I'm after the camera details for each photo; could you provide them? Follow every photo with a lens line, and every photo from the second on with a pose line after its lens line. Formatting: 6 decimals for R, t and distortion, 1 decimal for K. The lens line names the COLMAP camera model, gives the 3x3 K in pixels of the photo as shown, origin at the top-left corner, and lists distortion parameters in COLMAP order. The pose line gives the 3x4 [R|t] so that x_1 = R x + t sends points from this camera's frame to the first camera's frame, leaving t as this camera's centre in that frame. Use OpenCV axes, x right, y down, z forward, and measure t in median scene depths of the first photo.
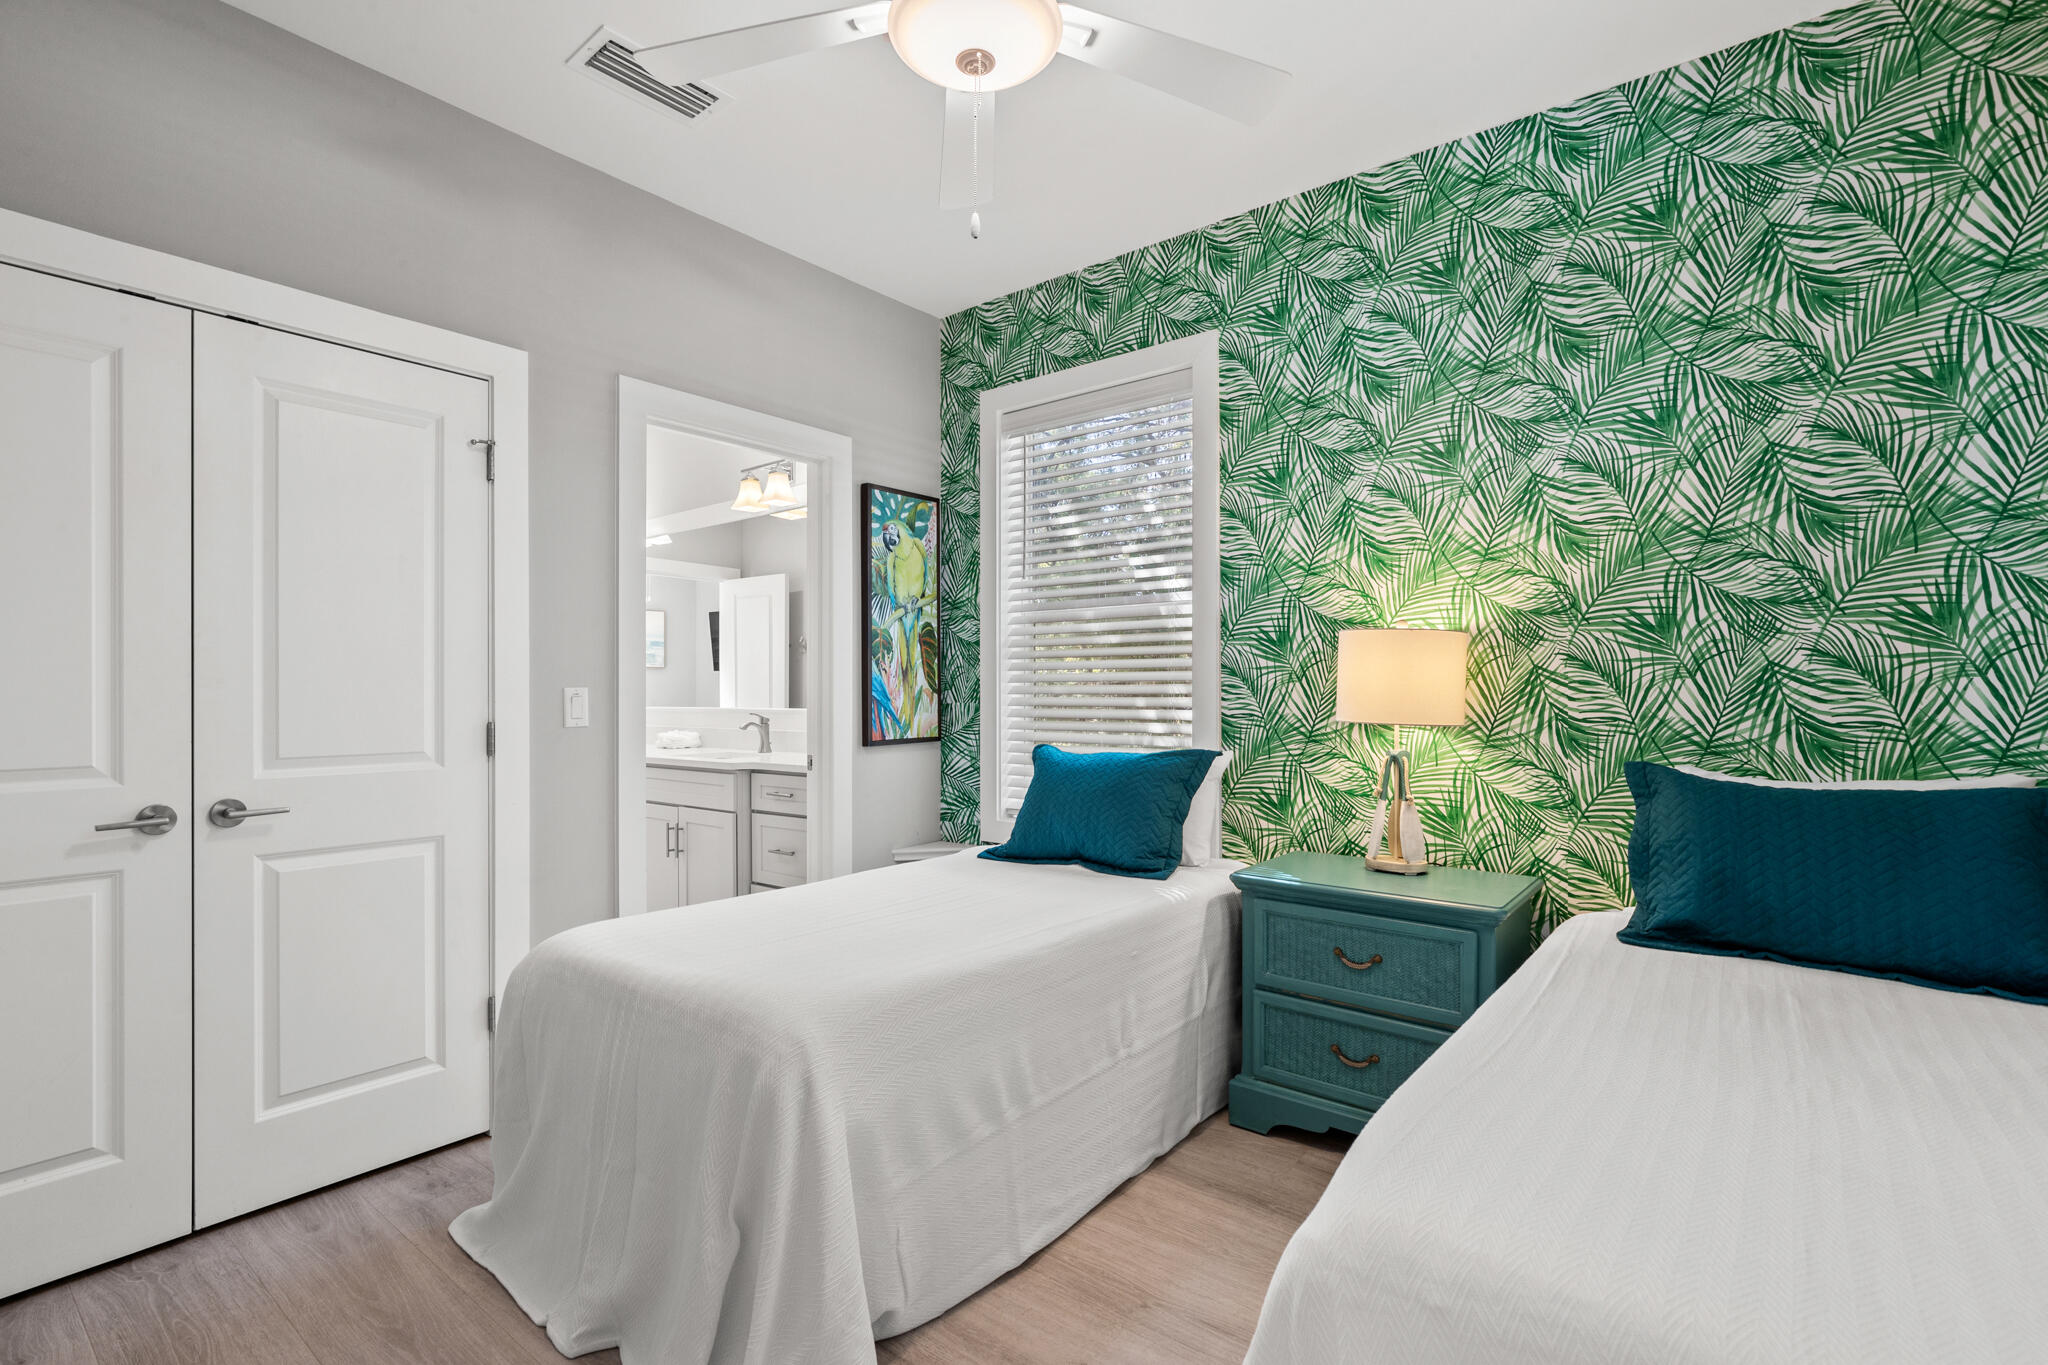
lens RADIAL K [[932.6, 0, 1025.0], [0, 932.6, 689.9], [0, 0, 1]] dist [-0.000167, -0.000115]
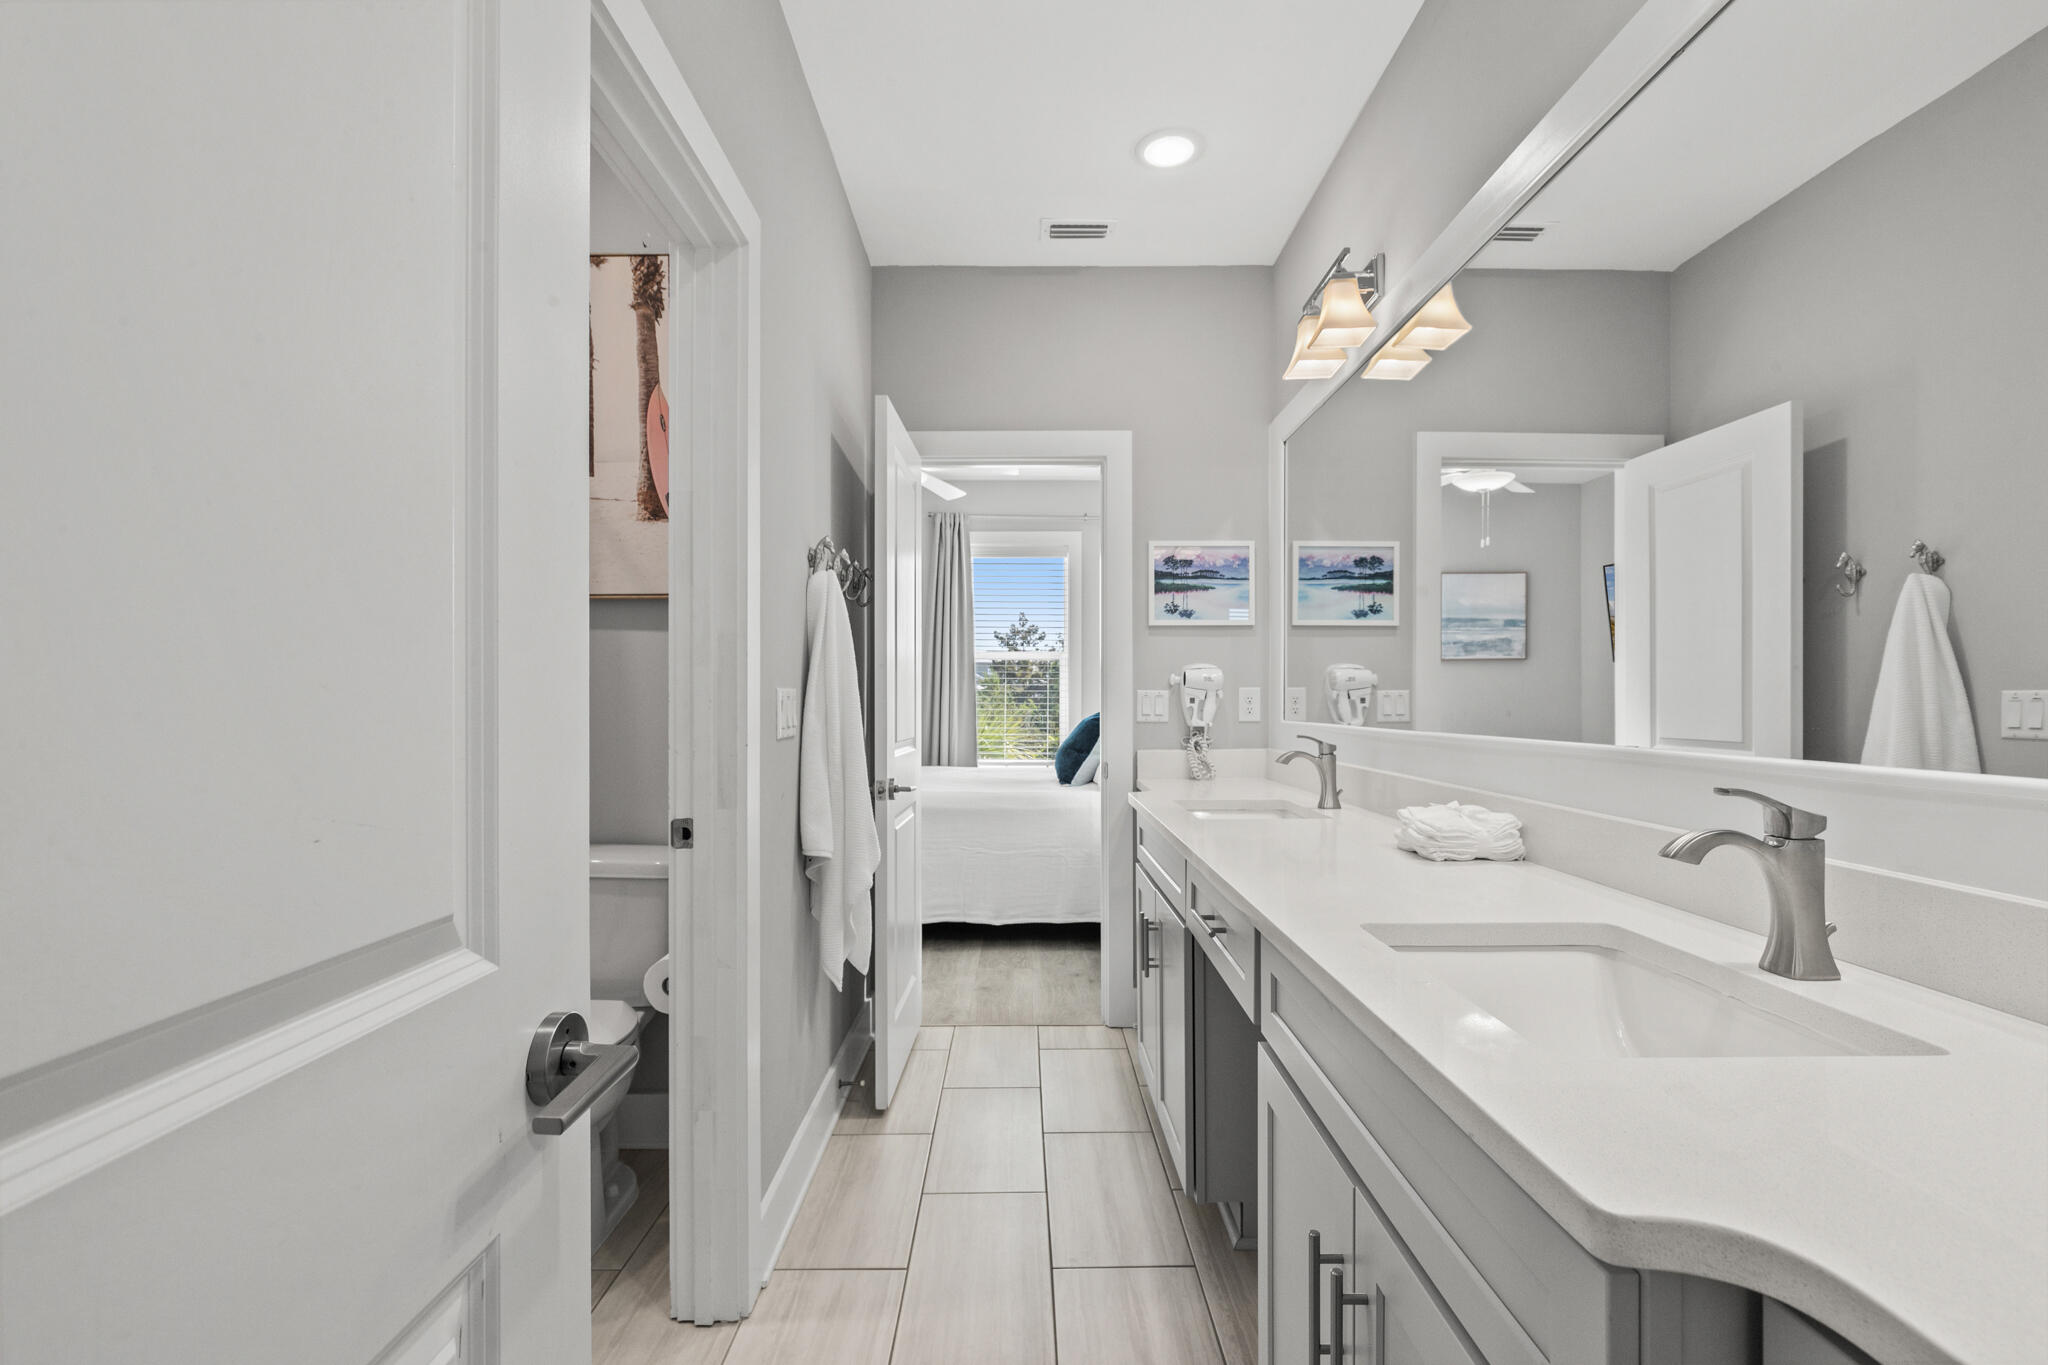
lens RADIAL K [[932.6, 0, 1025.5], [0, 932.6, 691.9], [0, 0, 1]] dist [-0.000167, -0.000115]
pose [[0.624566, 0.000089, -0.780972, -0.205263], [-0.004387, 0.999985, -0.003394, 0.003746], [0.780960, 0.005546, 0.624557, 0.670425]]
